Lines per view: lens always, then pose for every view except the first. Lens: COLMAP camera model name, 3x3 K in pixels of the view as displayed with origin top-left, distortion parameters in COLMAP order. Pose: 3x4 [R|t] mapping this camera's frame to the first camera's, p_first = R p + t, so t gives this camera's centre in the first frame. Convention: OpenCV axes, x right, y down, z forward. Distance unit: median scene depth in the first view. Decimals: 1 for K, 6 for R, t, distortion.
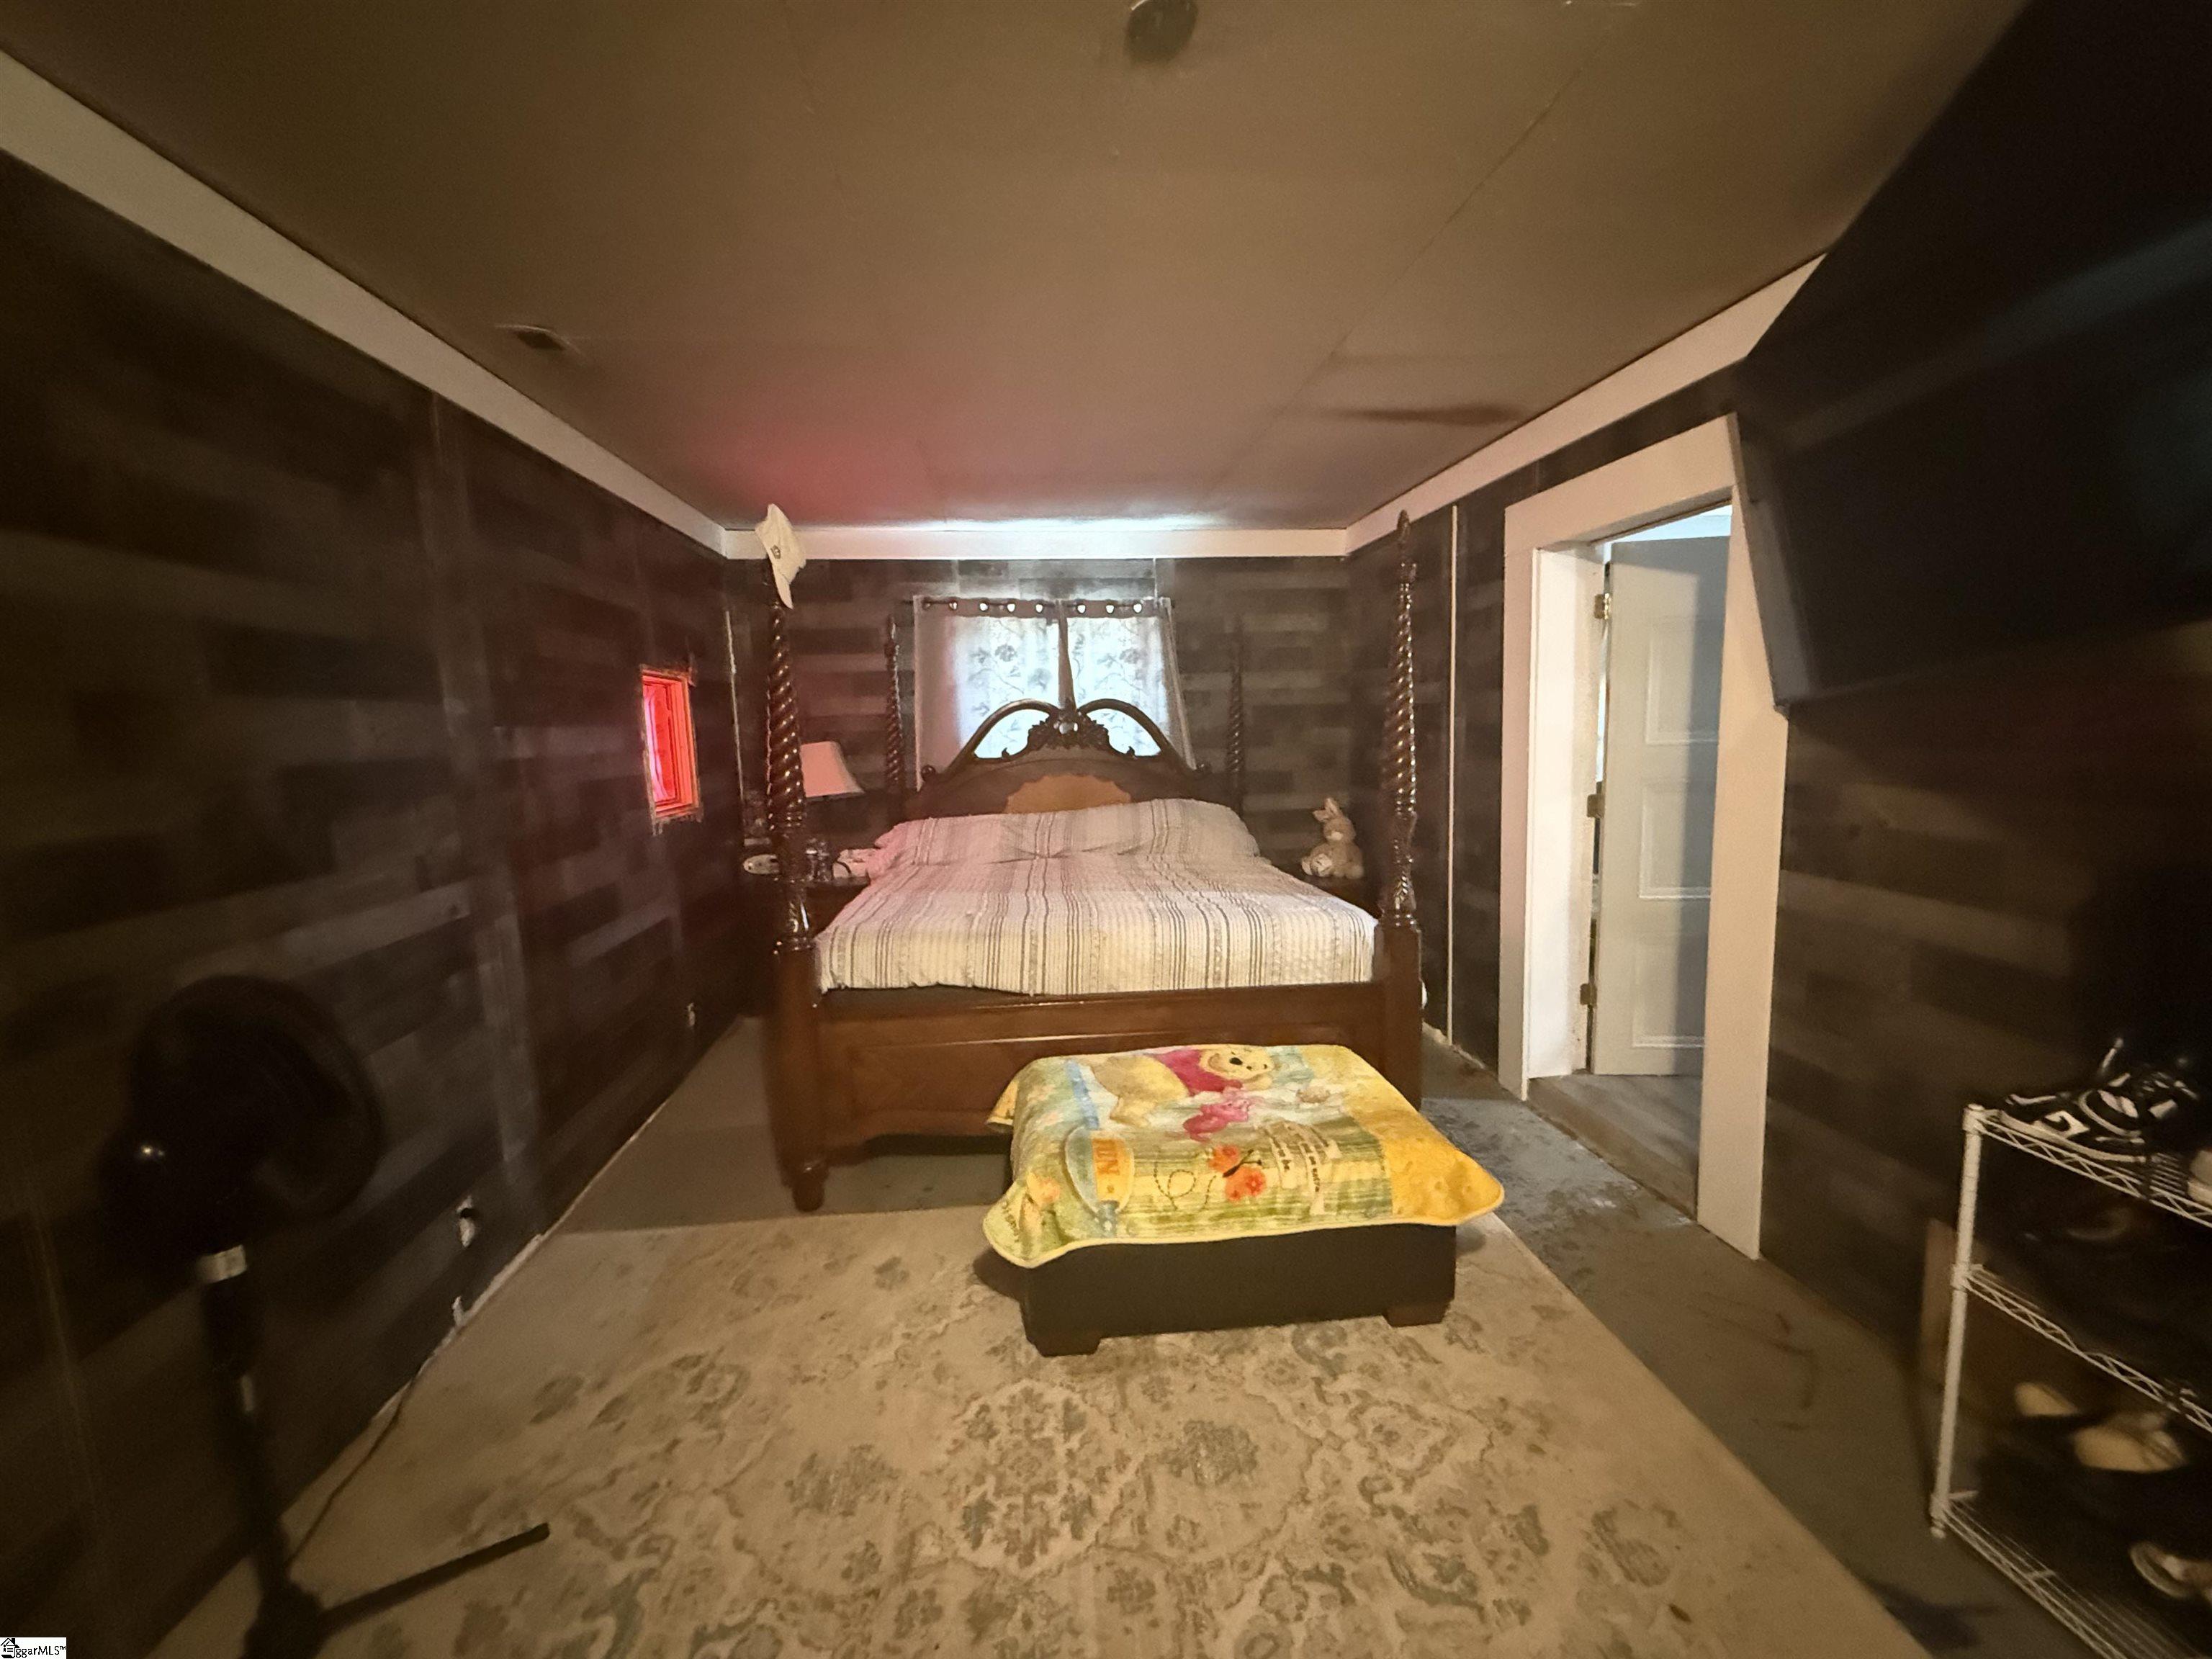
lens RADIAL K [[884.6, 0, 1109.9], [0, 884.6, 818.2], [0, 0, 1]] dist [0.002419, 0.001635]
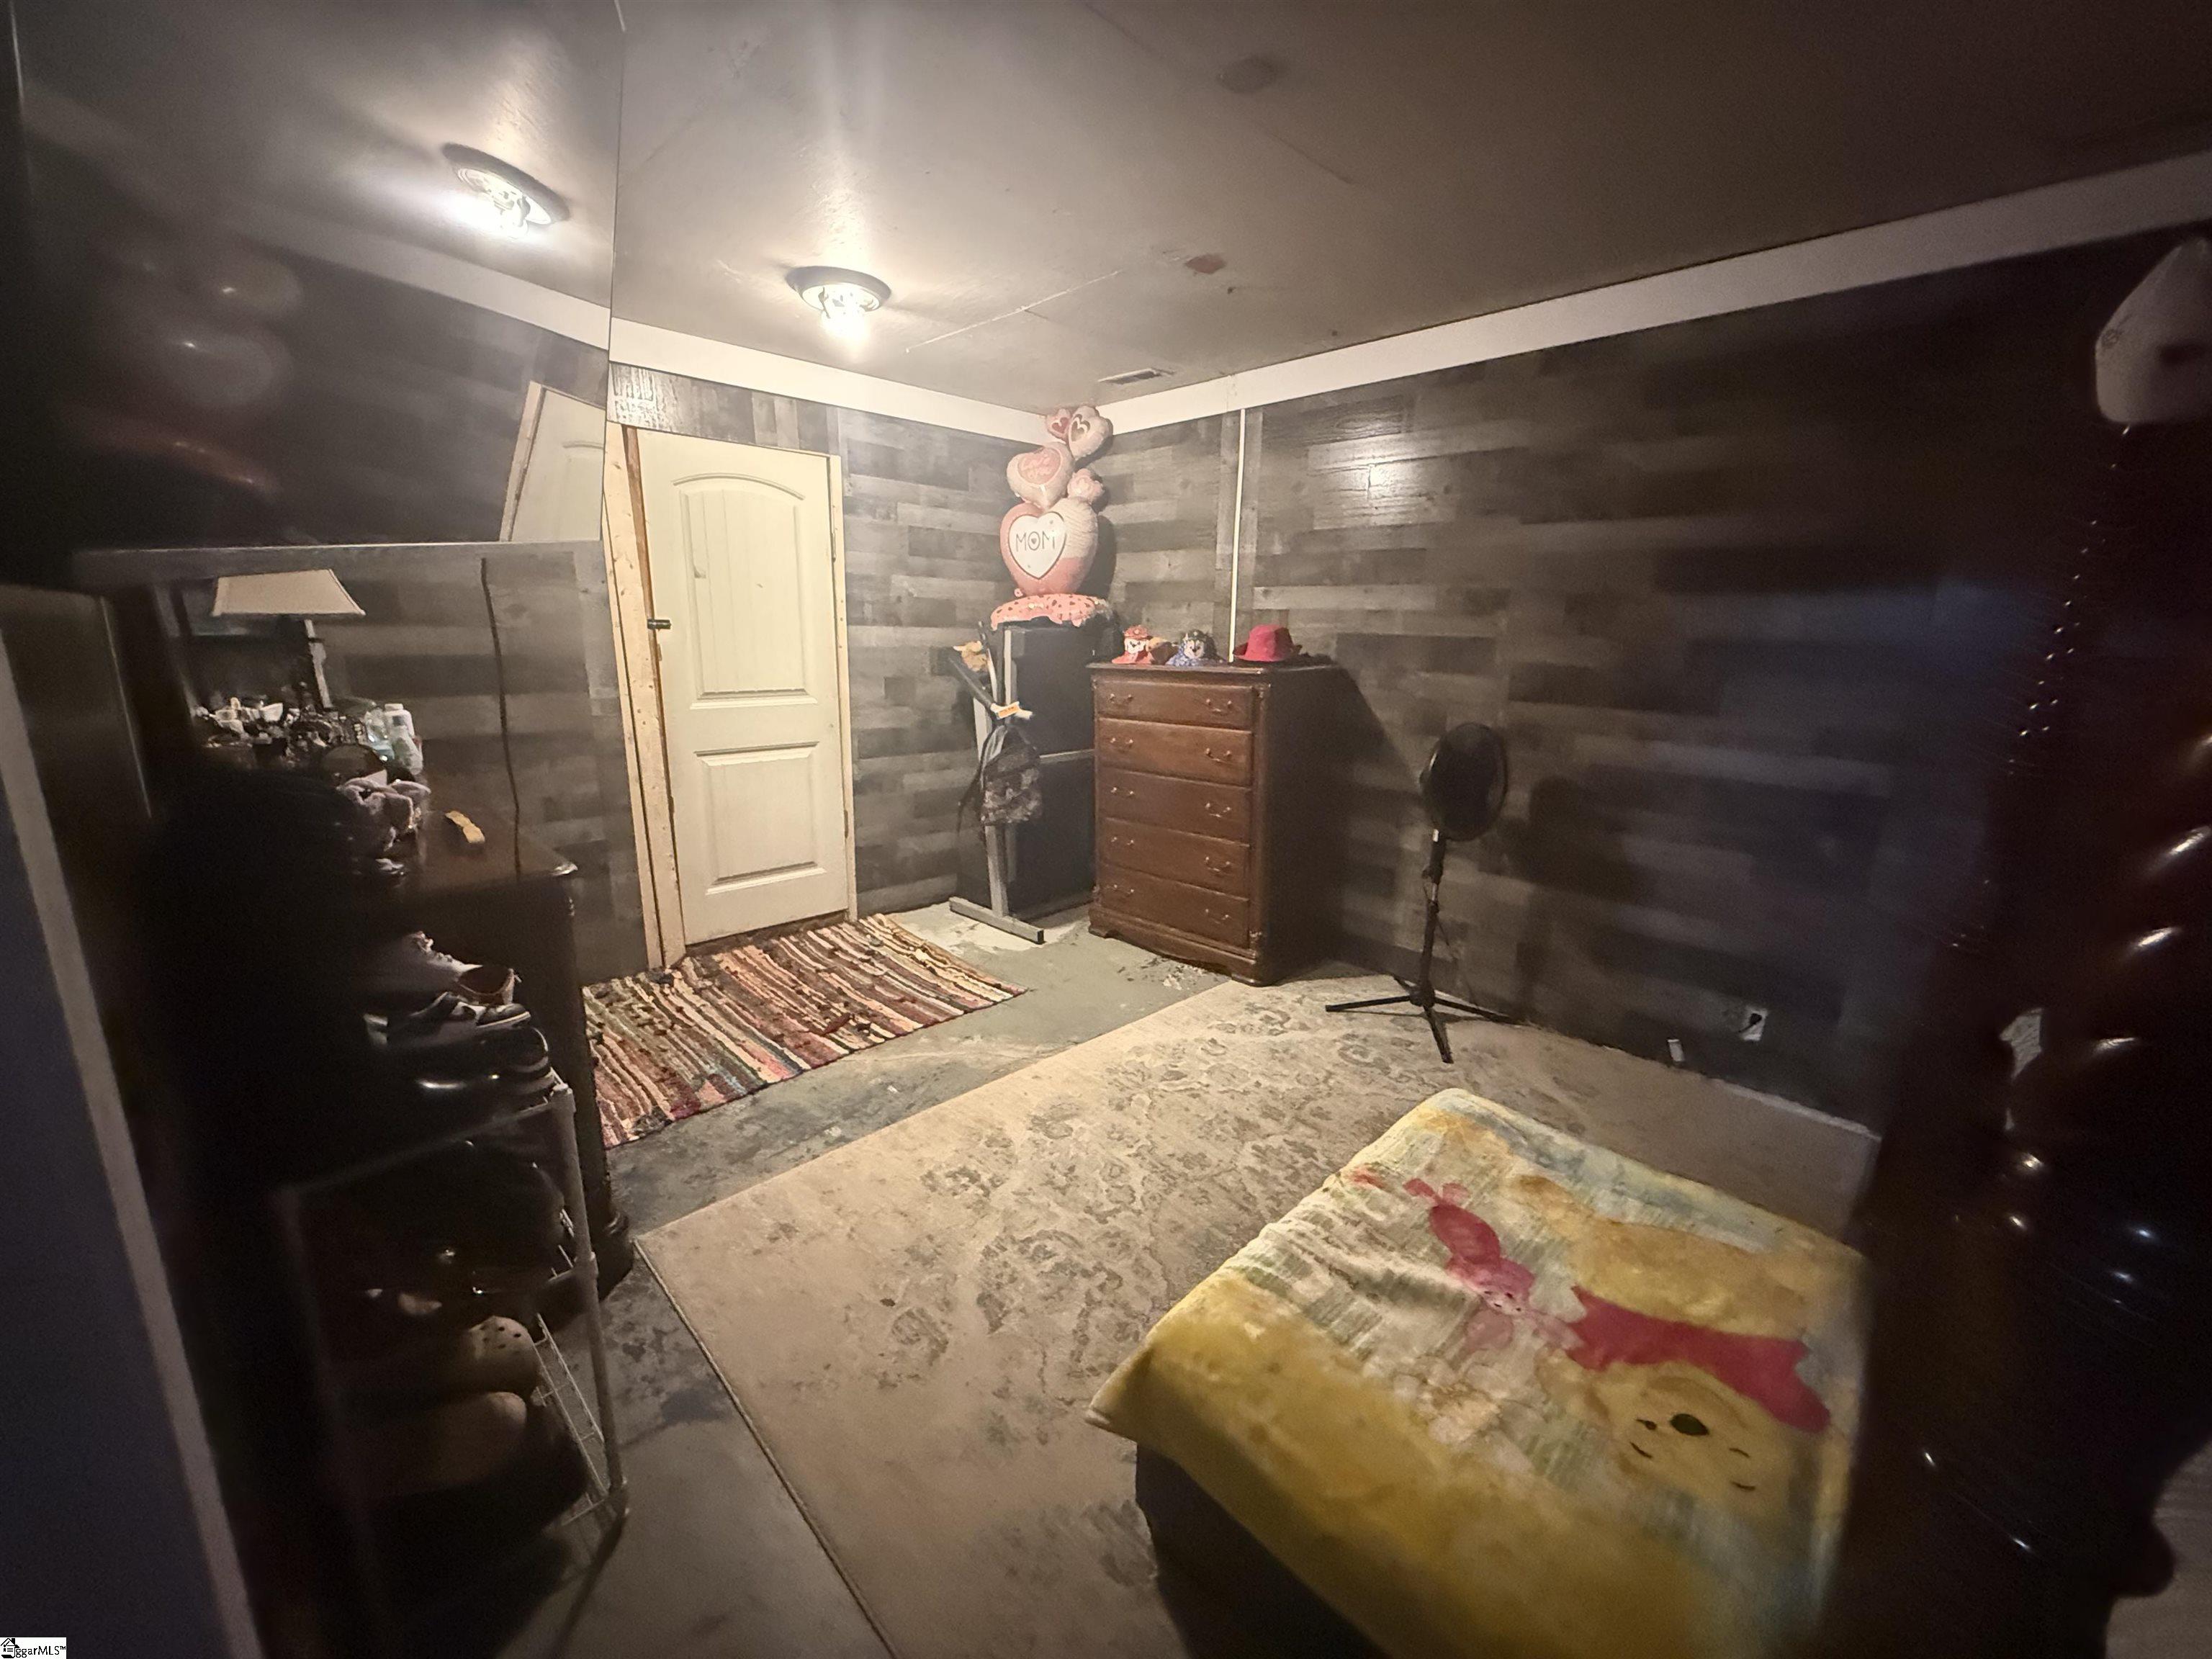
lens RADIAL K [[884.6, 0, 1112.4], [0, 884.6, 826.2], [0, 0, 1]] dist [0.002419, 0.001635]
pose [[-0.768473, 0.157248, -0.620260, 0.983218], [-0.062631, 0.946196, 0.317476, -0.206181], [0.636809, 0.282819, -0.717277, 1.765789]]
